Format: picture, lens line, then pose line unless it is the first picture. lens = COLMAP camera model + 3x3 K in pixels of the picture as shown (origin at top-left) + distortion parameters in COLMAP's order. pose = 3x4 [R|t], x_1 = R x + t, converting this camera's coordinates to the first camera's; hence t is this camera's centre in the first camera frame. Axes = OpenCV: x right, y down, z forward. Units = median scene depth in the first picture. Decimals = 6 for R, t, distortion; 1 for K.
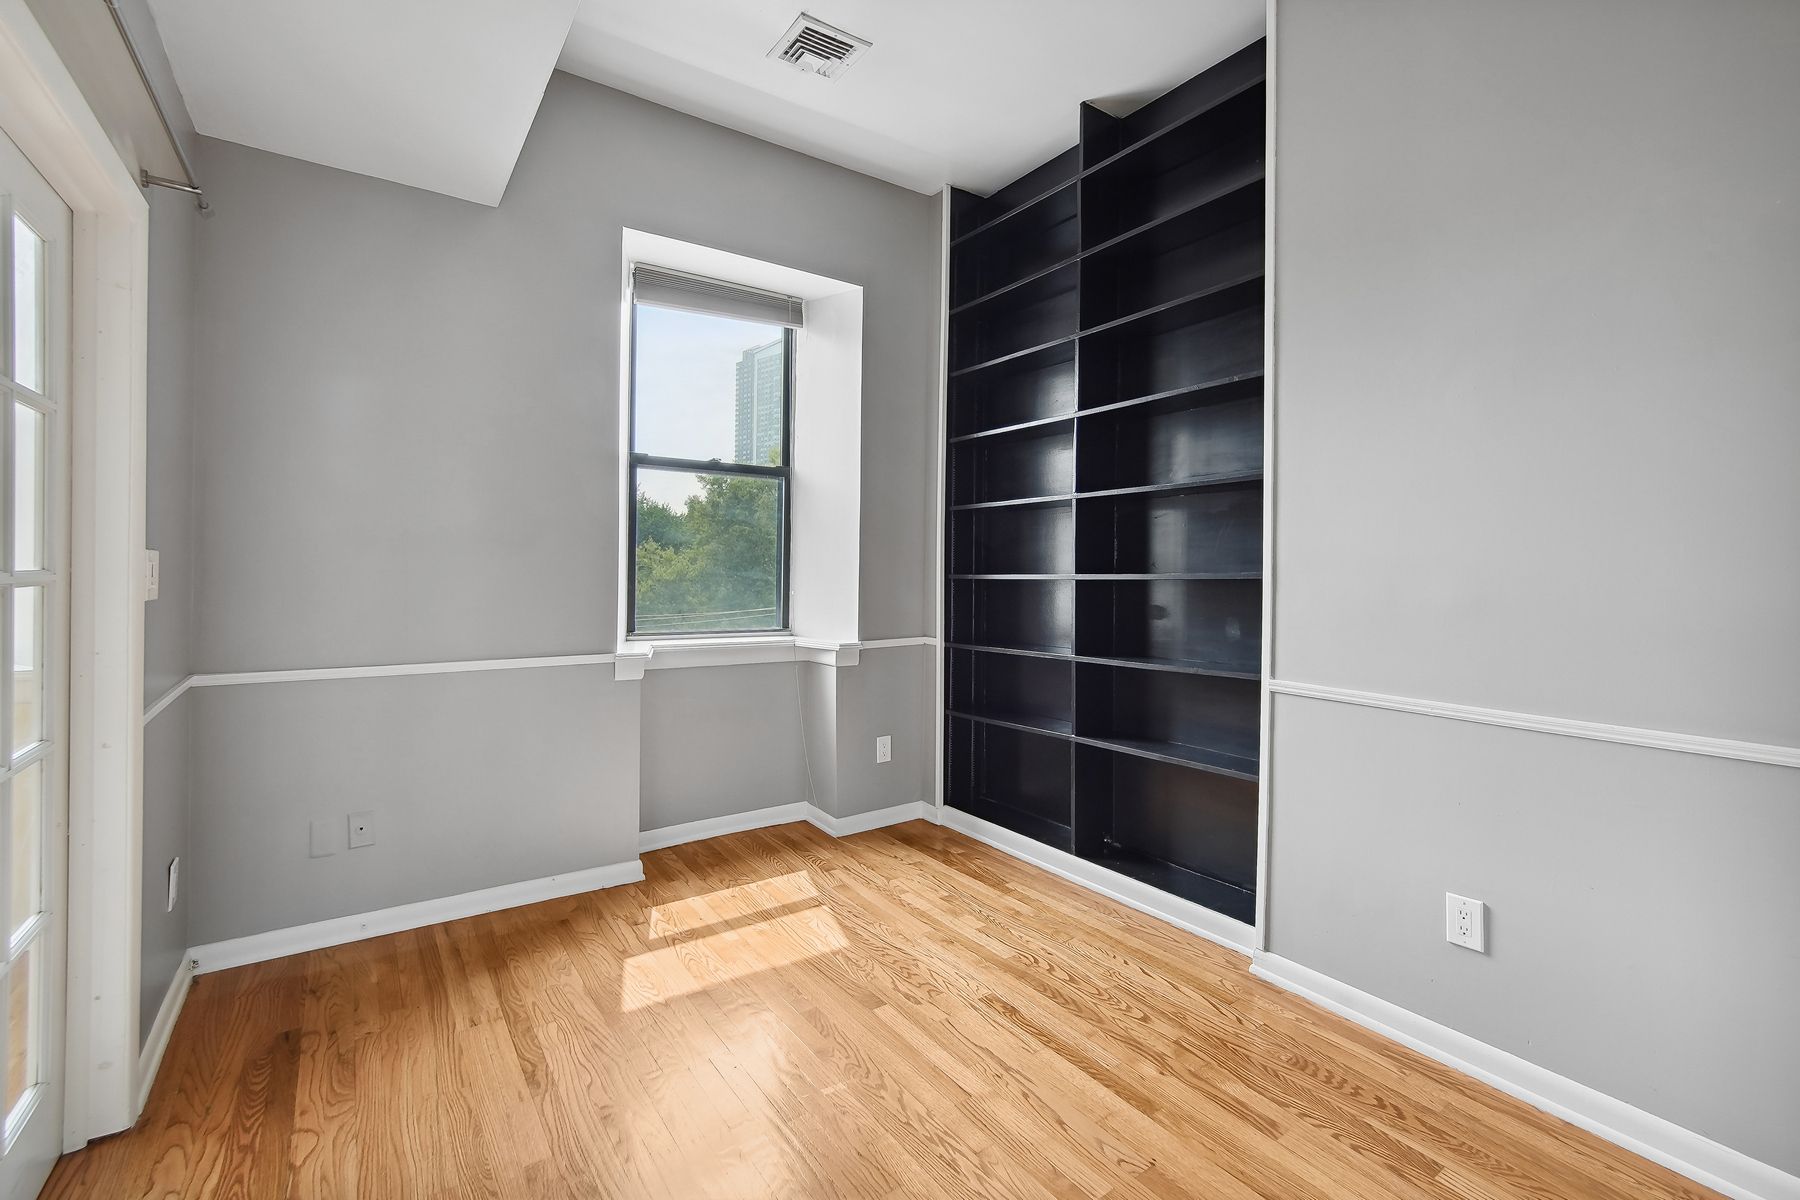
lens RADIAL K [[792.6, 0, 905.6], [0, 792.6, 577.0], [0, 0, 1]] dist [0.000859, 0.001553]
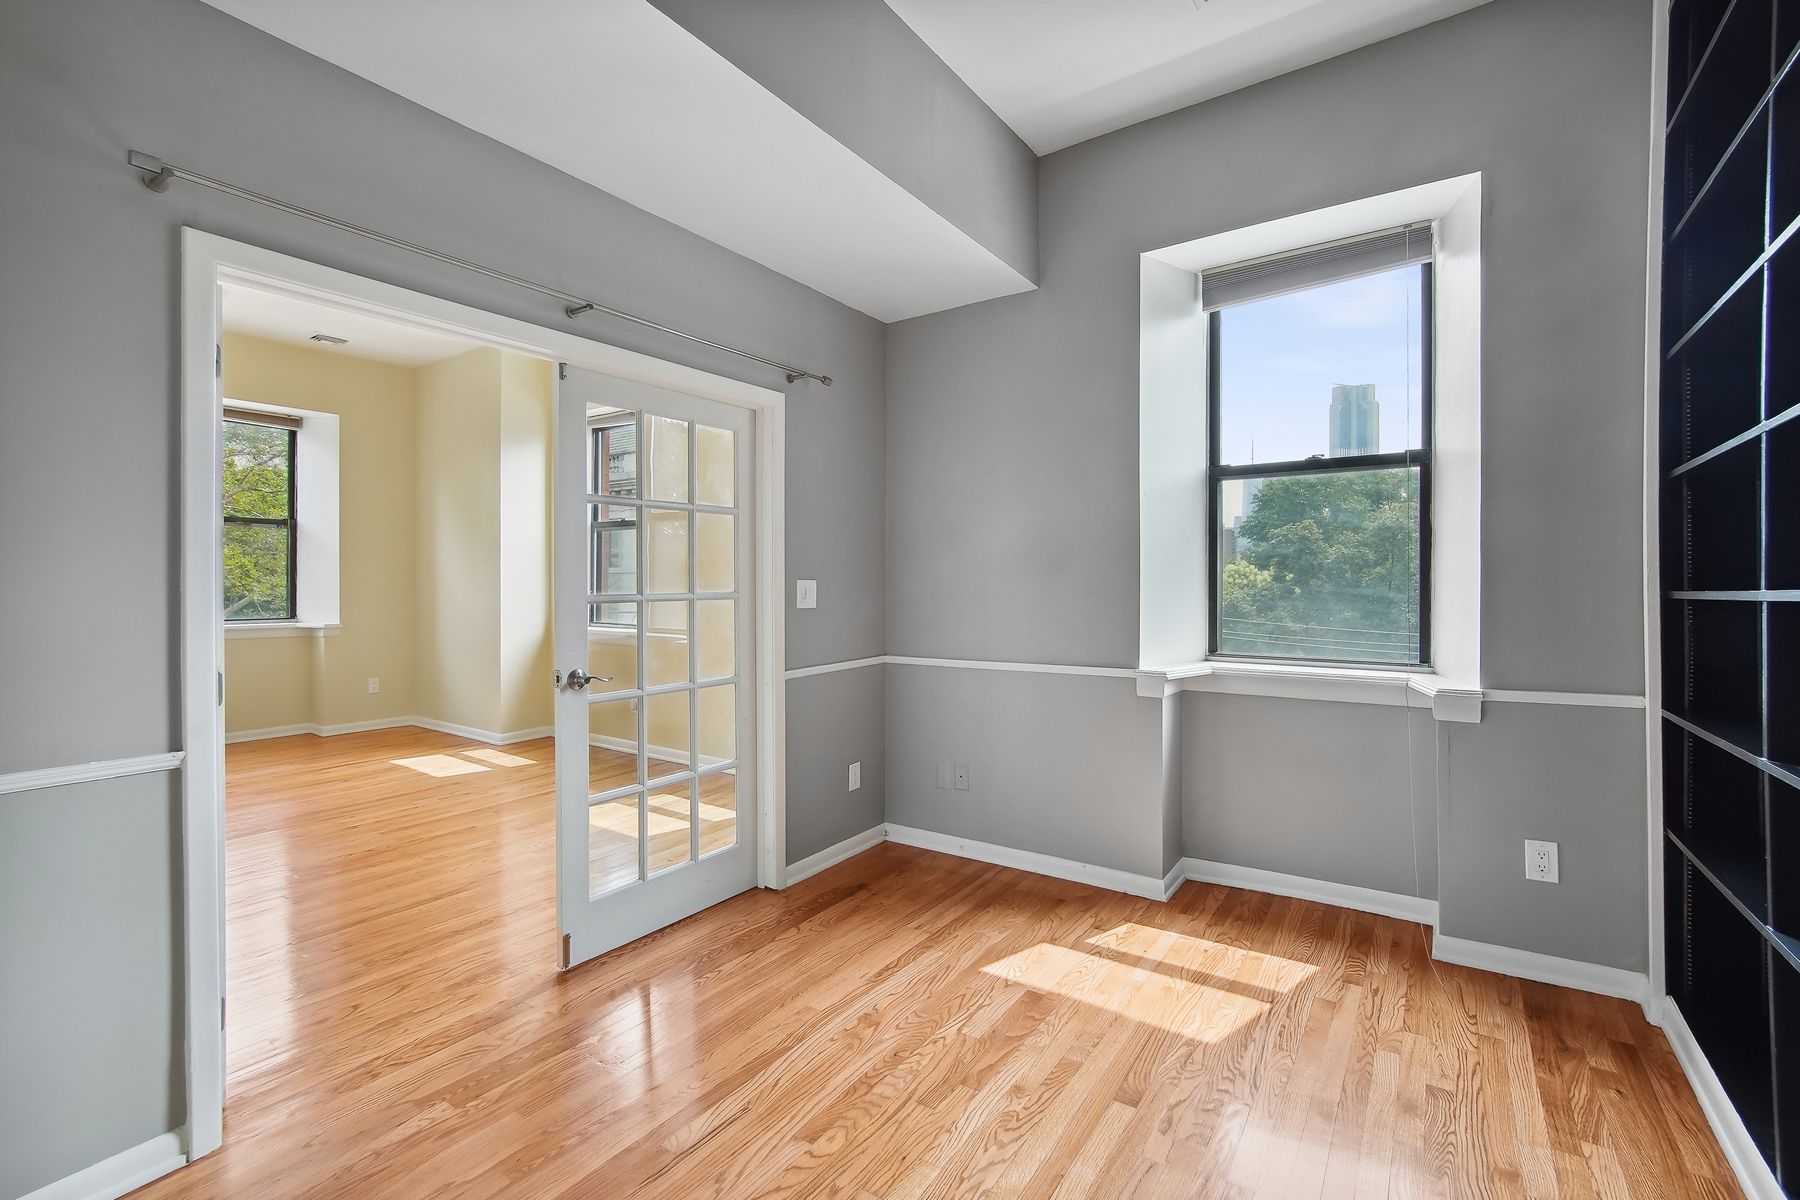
lens RADIAL K [[792.6, 0, 896.2], [0, 792.6, 594.0], [0, 0, 1]] dist [0.000859, 0.001553]
pose [[0.343978, -0.007013, -0.938952, 0.517448], [-0.001815, 0.999965, -0.008133, 0.008249], [0.938976, 0.004501, 0.343953, 0.369777]]
